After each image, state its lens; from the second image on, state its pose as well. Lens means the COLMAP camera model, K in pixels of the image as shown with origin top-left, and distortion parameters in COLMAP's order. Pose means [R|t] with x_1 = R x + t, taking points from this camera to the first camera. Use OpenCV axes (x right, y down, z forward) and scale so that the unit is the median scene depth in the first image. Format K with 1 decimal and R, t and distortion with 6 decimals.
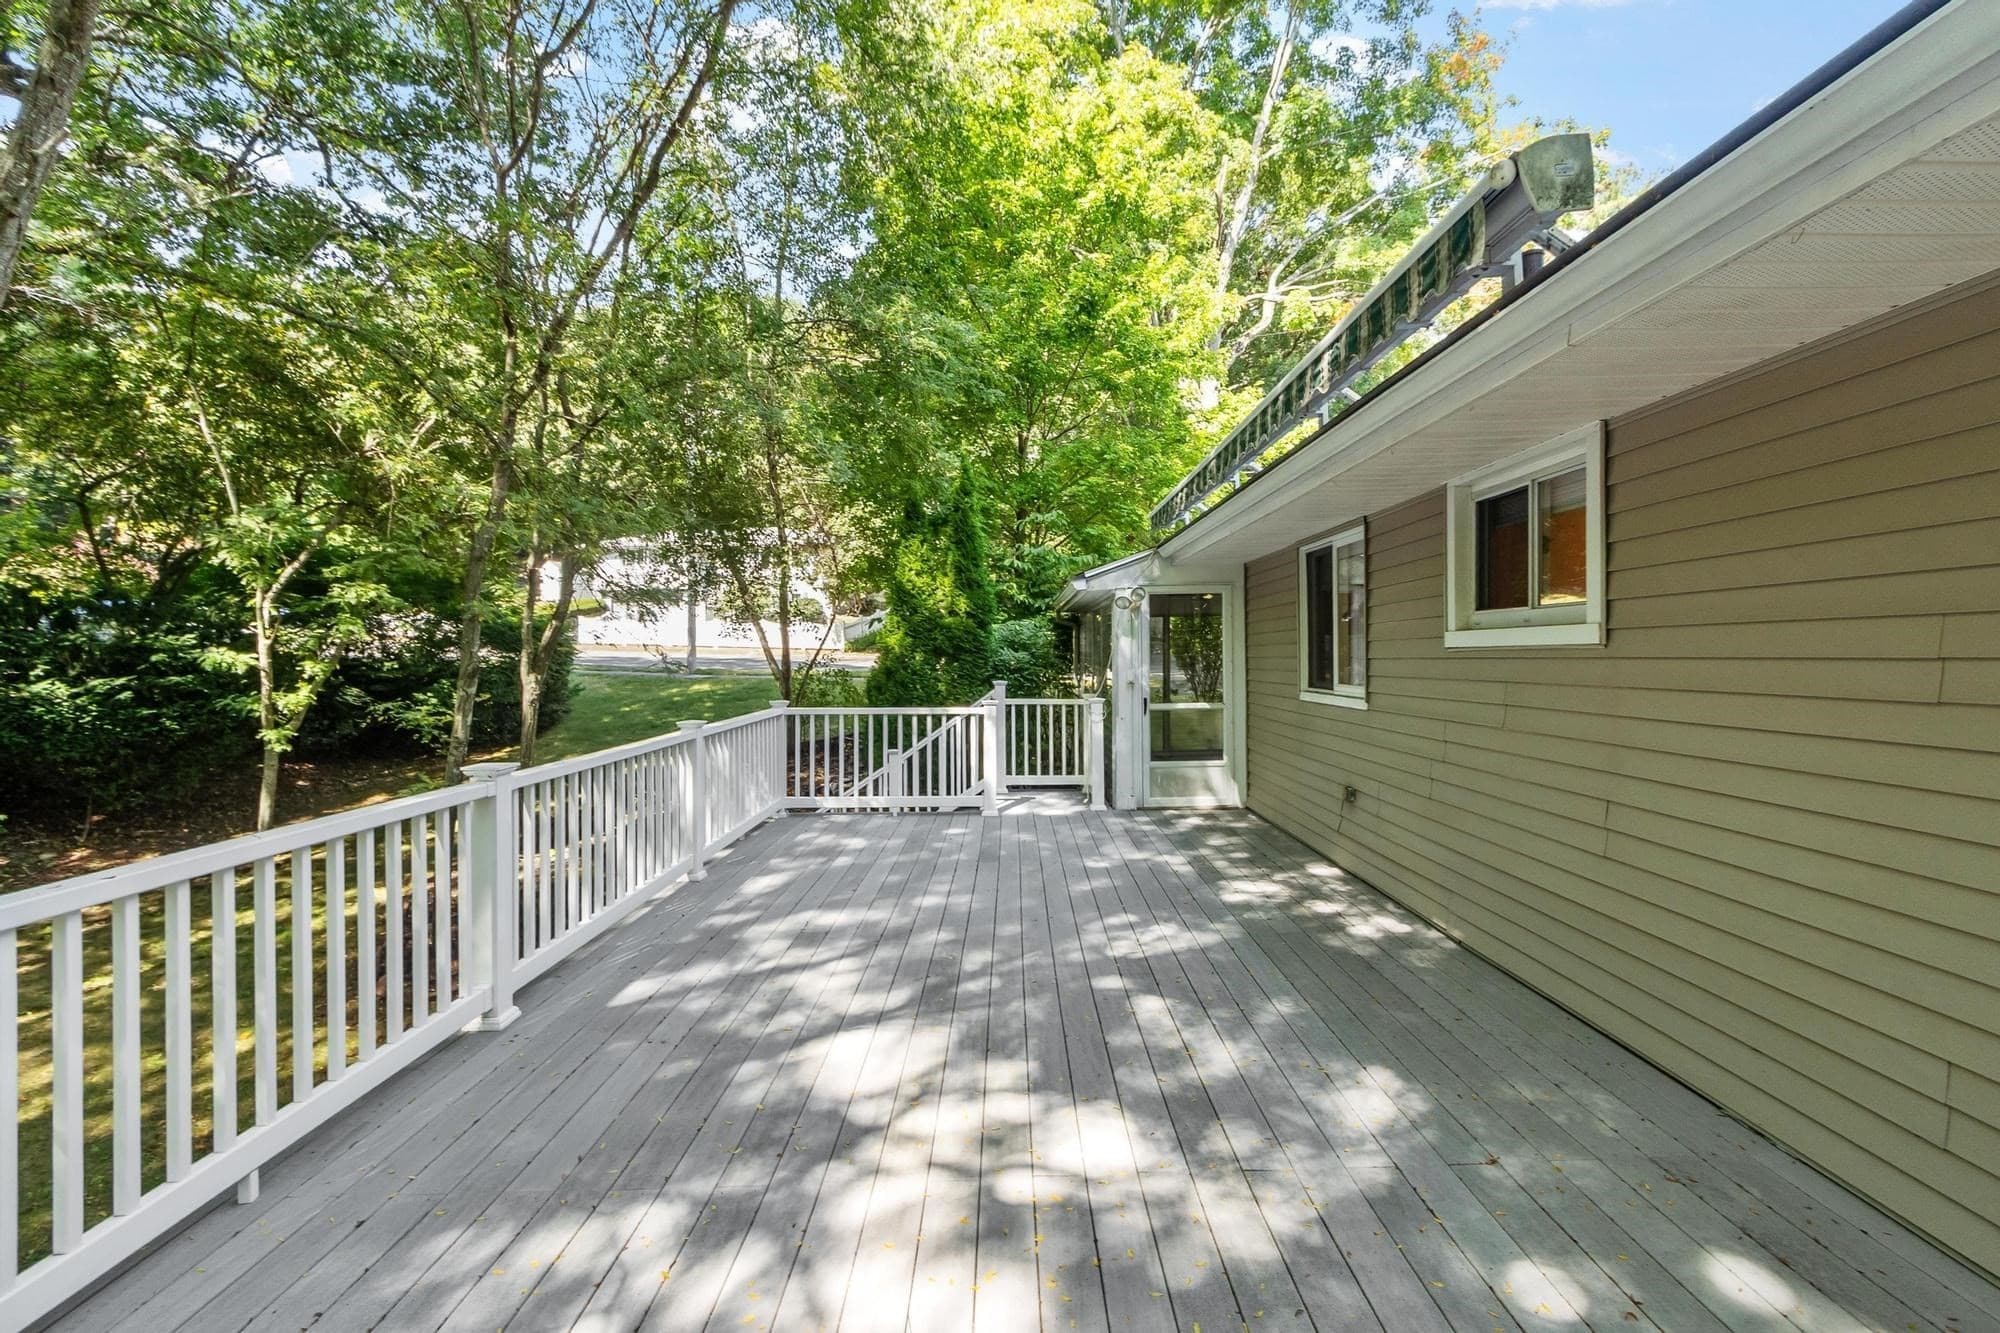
lens RADIAL K [[1309.6, 0, 1000.0], [0, 1309.6, 666.5], [0, 0, 1]] dist [-0.000175, -0.000059]
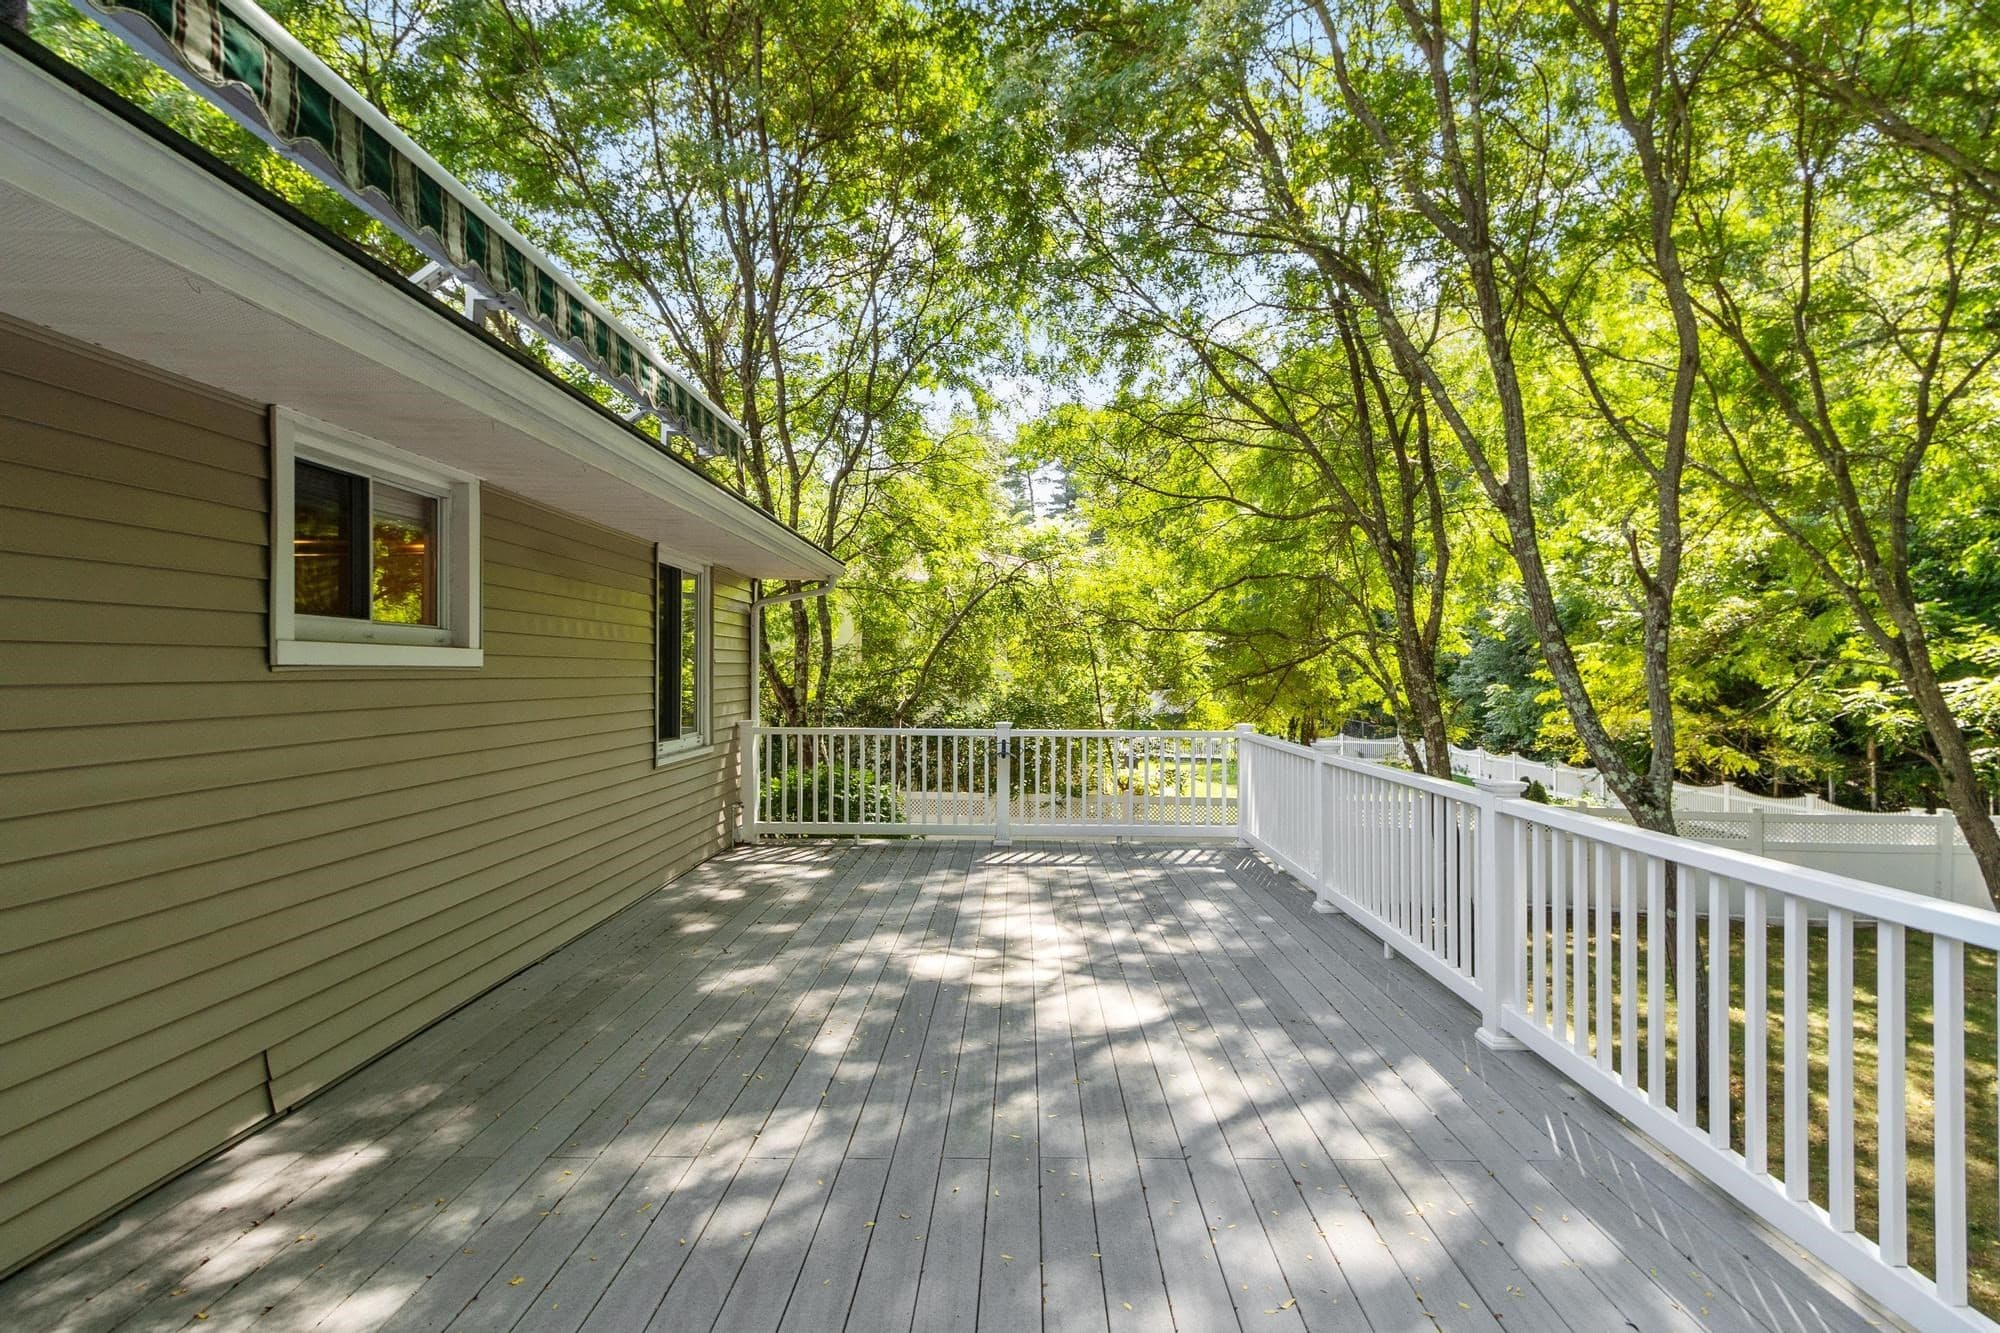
lens RADIAL K [[1609.8, 0, 1000.0], [0, 1609.8, 666.5], [0, 0, 1]] dist [-0.005385, -0.002396]
pose [[-0.999924, 0.006663, 0.010335, -0.025216], [0.006726, 0.999959, 0.006028, -0.023272], [-0.010295, 0.006097, -0.999928, 2.475201]]
